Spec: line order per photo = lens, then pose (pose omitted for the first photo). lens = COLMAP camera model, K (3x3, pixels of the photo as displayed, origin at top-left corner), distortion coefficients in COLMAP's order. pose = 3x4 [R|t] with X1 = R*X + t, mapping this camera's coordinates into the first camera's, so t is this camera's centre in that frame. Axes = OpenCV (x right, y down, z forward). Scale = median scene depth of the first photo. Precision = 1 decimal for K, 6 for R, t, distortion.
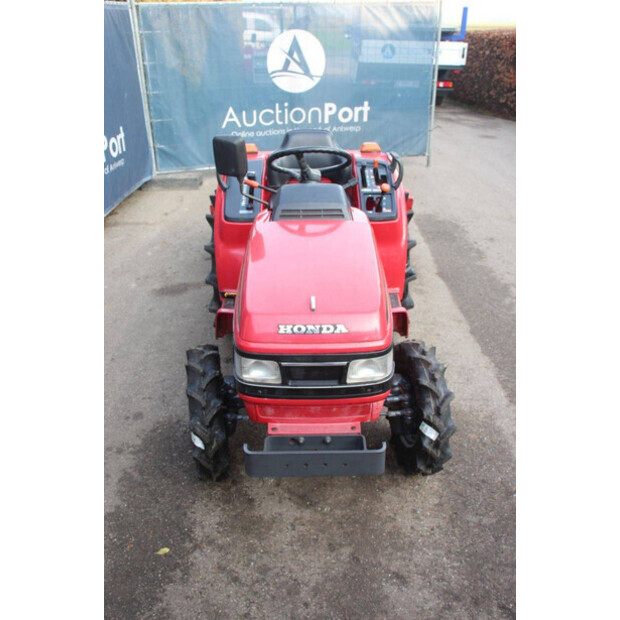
lens RADIAL K [[601.4, 0, 310.0], [0, 601.4, 310.0], [0, 0, 1]] dist [-0.143387, 0.226215]
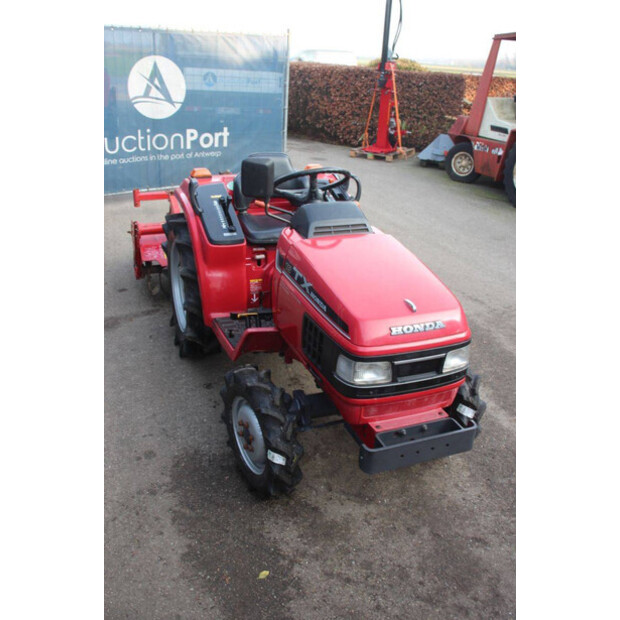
lens RADIAL K [[601.4, 0, 310.0], [0, 601.4, 310.0], [0, 0, 1]] dist [-0.143387, 0.226215]
pose [[0.931591, -0.101228, 0.349128, -0.437005], [0.115549, 0.993093, -0.020381, -0.001240], [-0.344653, 0.059328, 0.936853, 0.020135]]
